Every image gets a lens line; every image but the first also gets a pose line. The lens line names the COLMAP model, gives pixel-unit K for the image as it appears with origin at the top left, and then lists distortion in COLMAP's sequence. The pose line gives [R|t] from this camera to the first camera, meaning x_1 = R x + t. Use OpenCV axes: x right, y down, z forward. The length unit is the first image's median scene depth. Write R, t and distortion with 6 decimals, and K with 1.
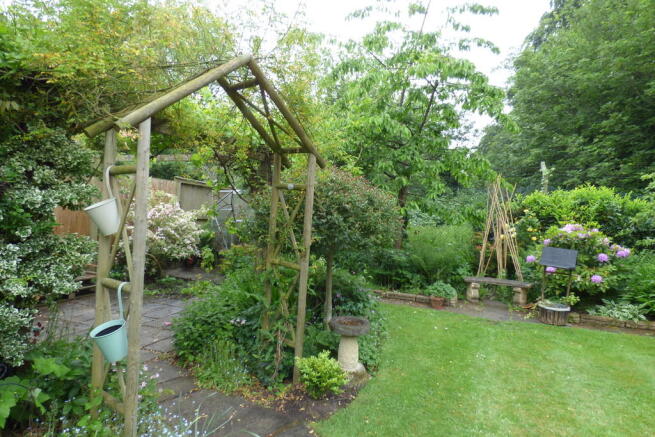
lens RADIAL K [[402.2, 0, 328.0], [0, 402.2, 216.9], [0, 0, 1]] dist [-0.047687, -0.001662]
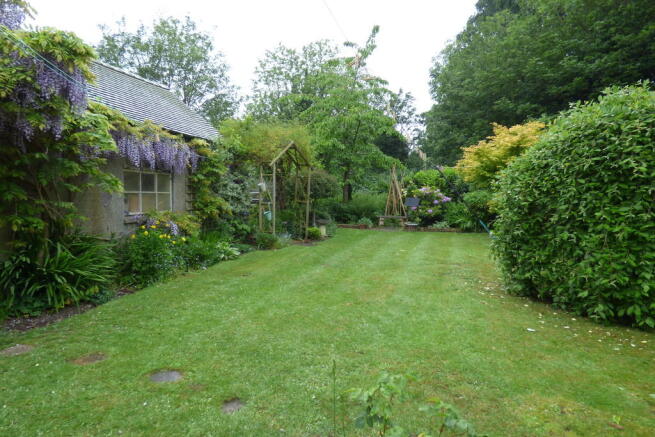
lens RADIAL K [[402.2, 0, 326.7], [0, 402.2, 218.1], [0, 0, 1]] dist [-0.047687, -0.001662]
pose [[0.995363, -0.040144, 0.087413, -0.099610], [0.034495, 0.997276, 0.065197, 0.024283], [-0.089792, -0.061879, 0.994036, -1.115208]]
